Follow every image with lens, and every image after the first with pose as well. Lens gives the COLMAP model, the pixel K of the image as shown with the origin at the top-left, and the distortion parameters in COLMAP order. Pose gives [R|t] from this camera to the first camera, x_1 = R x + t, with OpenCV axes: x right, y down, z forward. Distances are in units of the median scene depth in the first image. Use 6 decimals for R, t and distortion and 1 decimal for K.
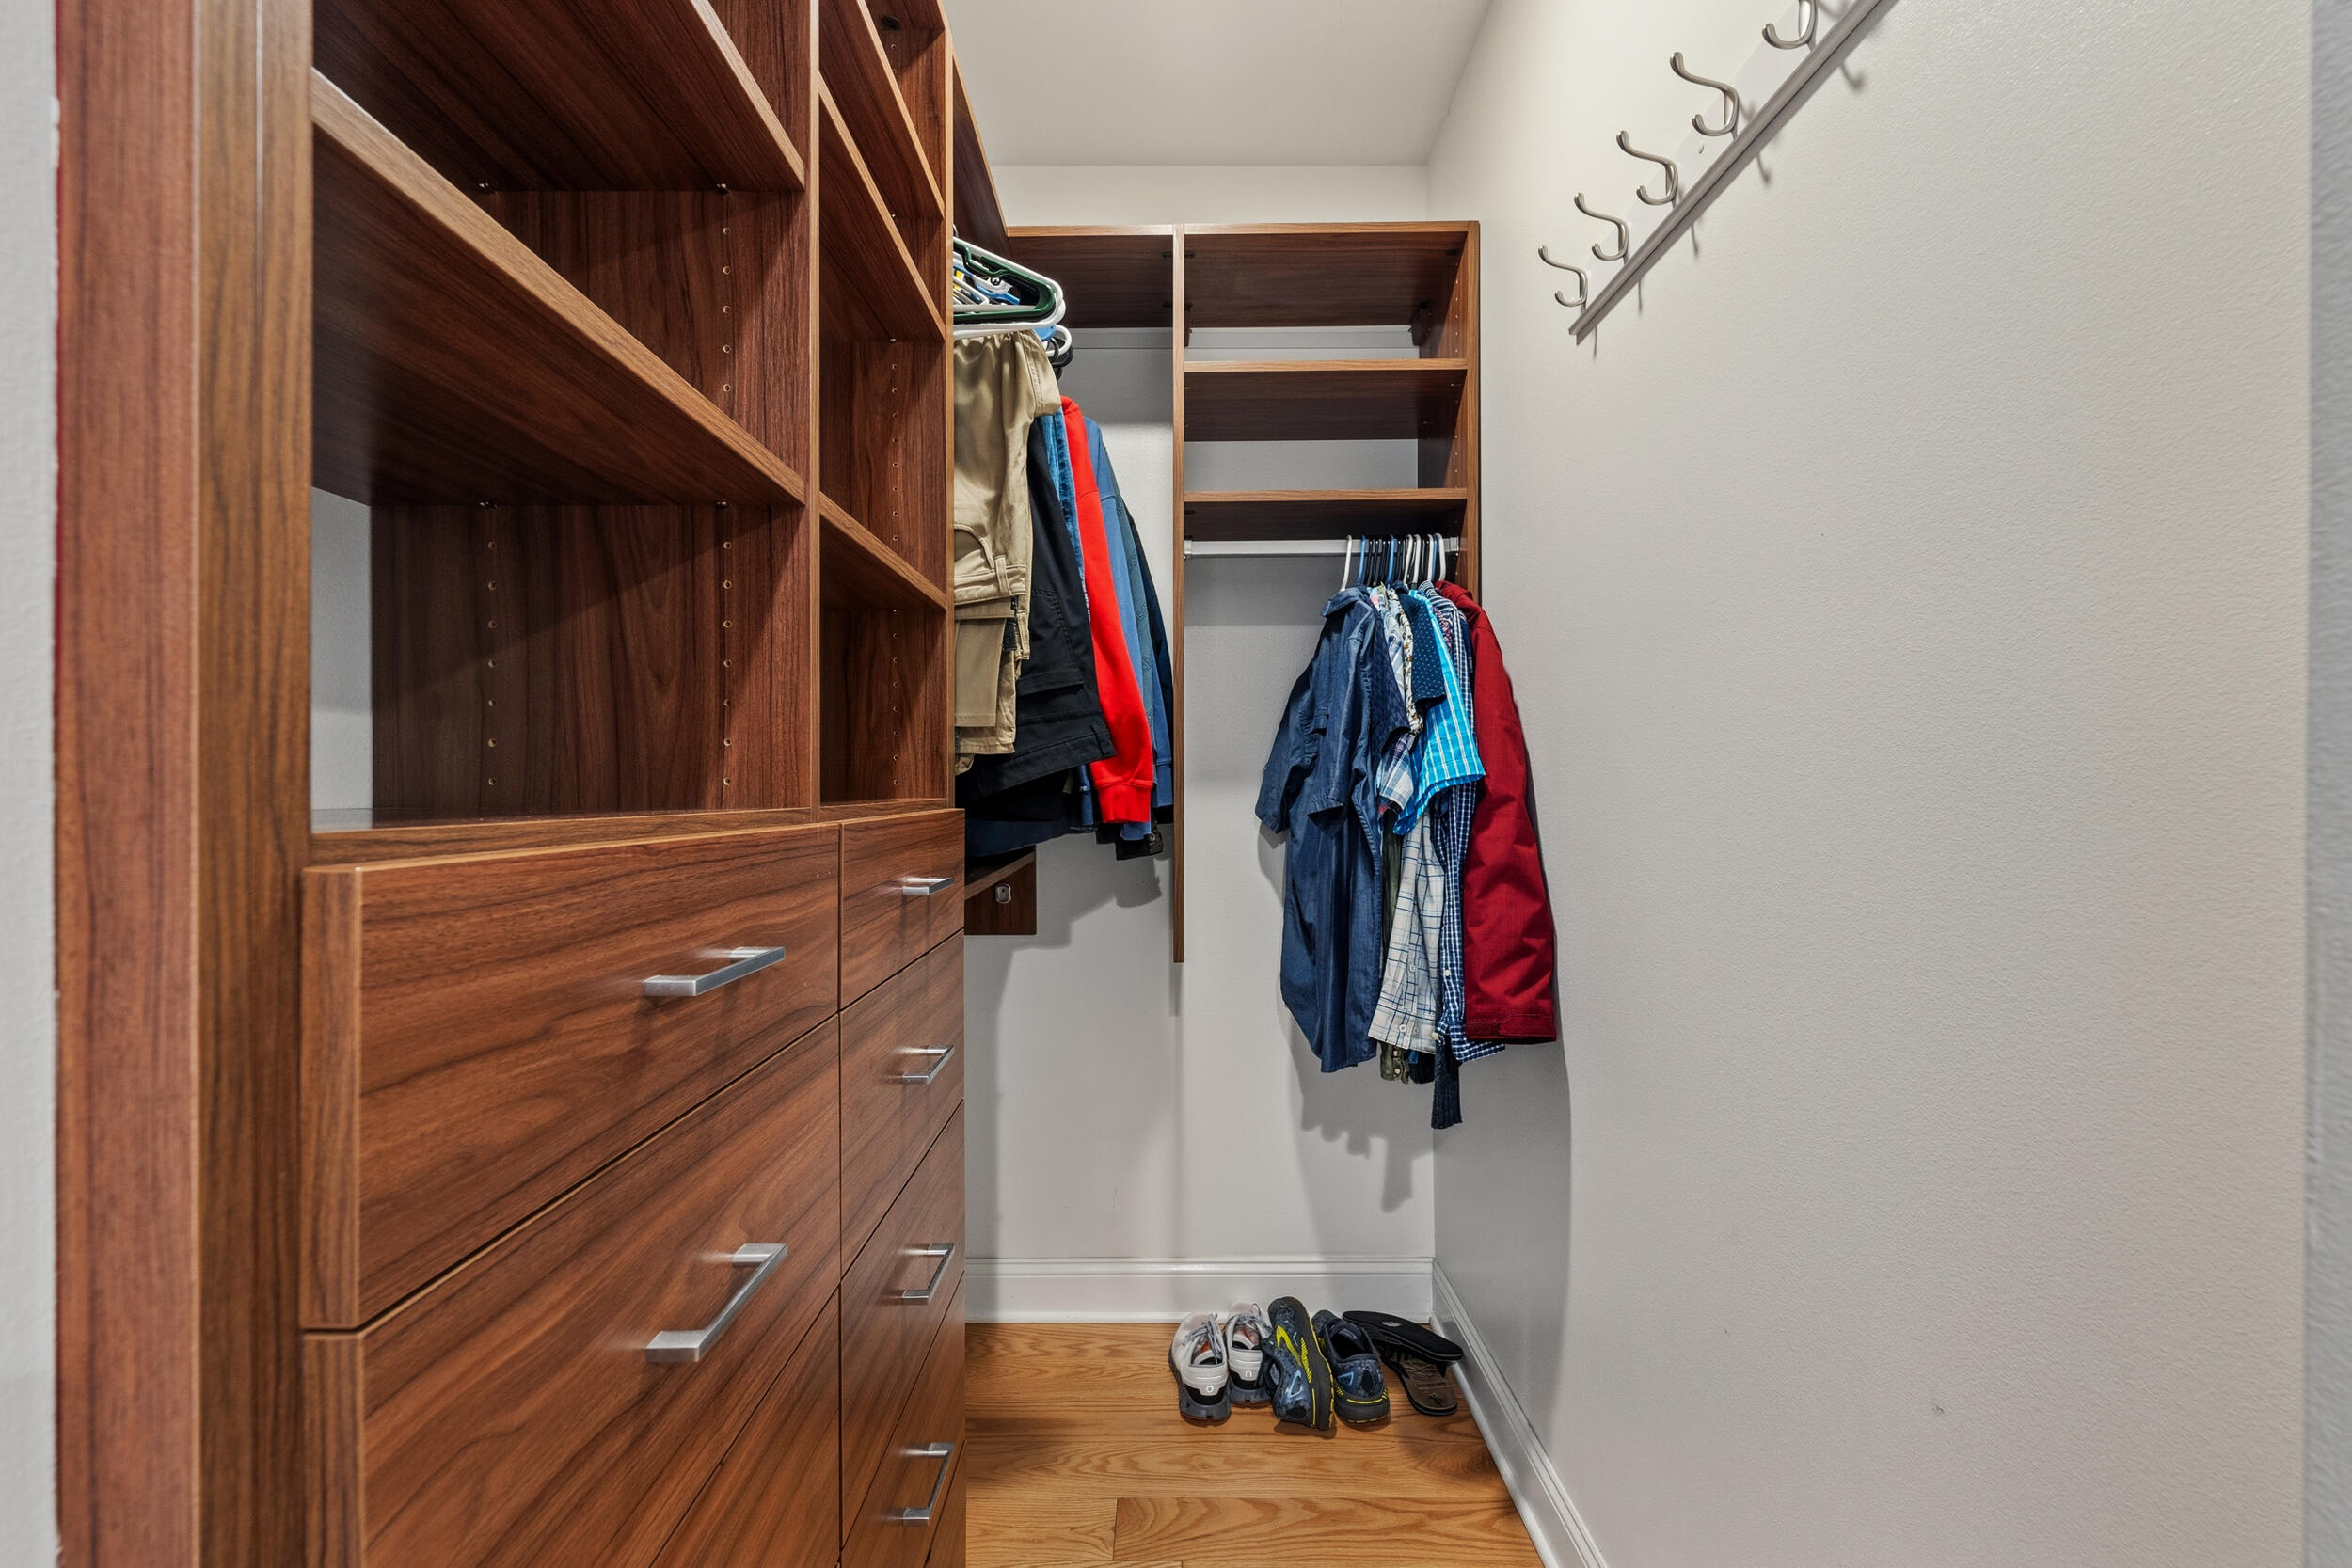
lens RADIAL K [[941.4, 0, 1176.0], [0, 941.4, 784.0], [0, 0, 1]] dist [-0.002130, -0.000455]
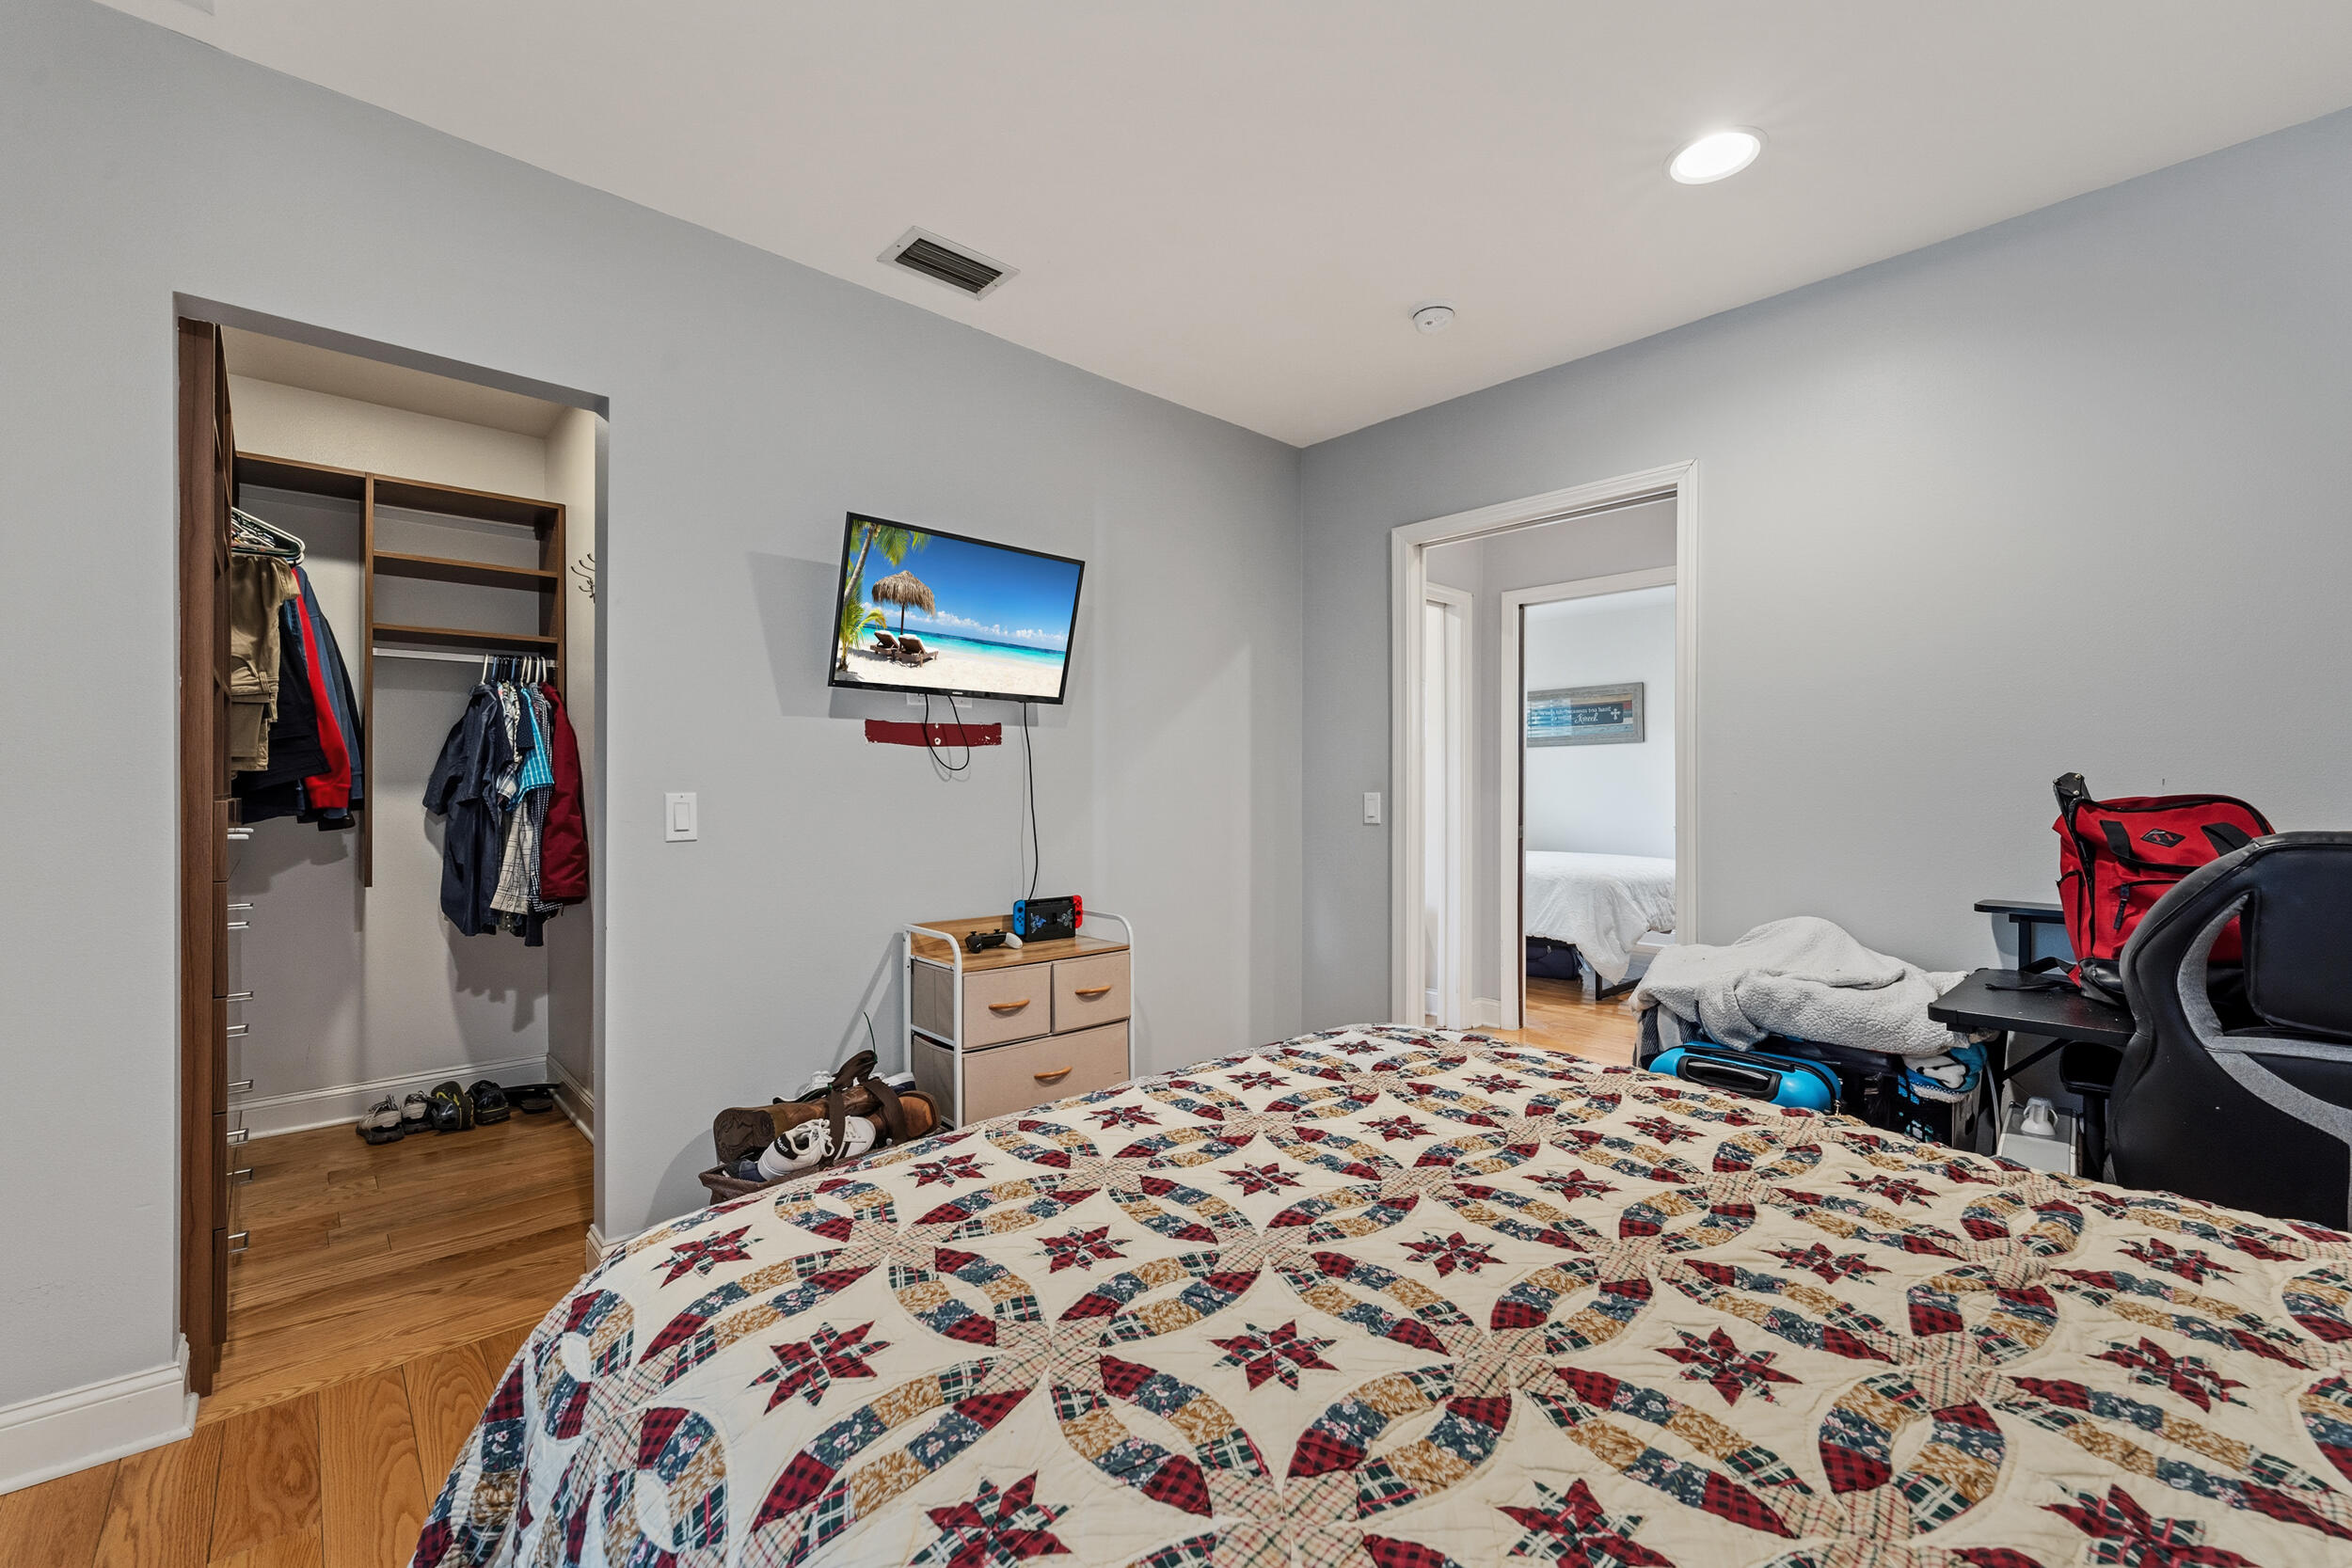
lens RADIAL K [[976.5, 0, 1176.0], [0, 976.5, 784.0], [0, 0, 1]] dist [-0.001423, 0.000284]
pose [[0.737760, 0.004215, 0.675050, -0.121331], [-0.002830, 0.999991, -0.003150, -0.003193], [-0.675057, 0.000413, 0.737765, -1.448953]]
